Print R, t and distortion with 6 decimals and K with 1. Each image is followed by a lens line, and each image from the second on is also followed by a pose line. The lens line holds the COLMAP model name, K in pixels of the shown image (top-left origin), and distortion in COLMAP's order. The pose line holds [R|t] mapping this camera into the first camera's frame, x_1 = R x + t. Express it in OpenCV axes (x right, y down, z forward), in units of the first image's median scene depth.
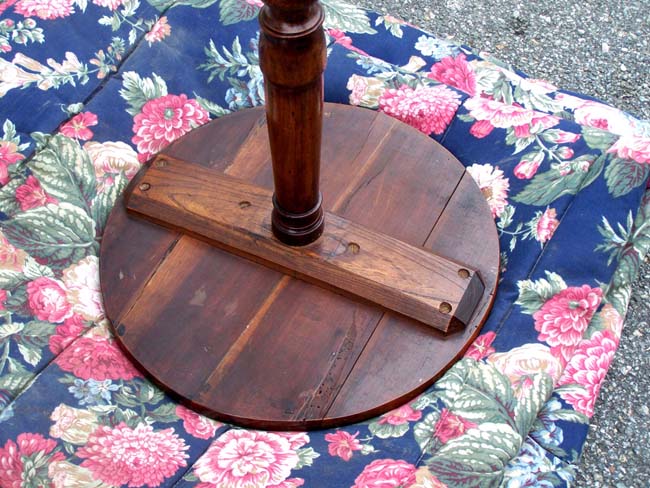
lens RADIAL K [[1257.6, 0, 325.4], [0, 1257.6, 244.1], [0, 0, 1]] dist [-0.090353, 0.000000]
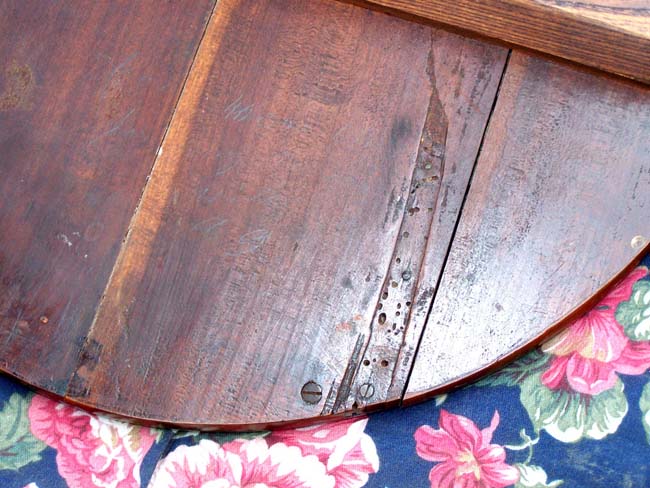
lens RADIAL K [[1778.9, 0, 325.1], [0, 1778.9, 244.1], [0, 0, 1]] dist [-0.211688, 0.000000]
pose [[0.984788, -0.166231, -0.050596, 0.010016], [0.168426, 0.841601, 0.513168, -0.184127], [-0.042723, -0.513883, 0.856796, 0.542807]]
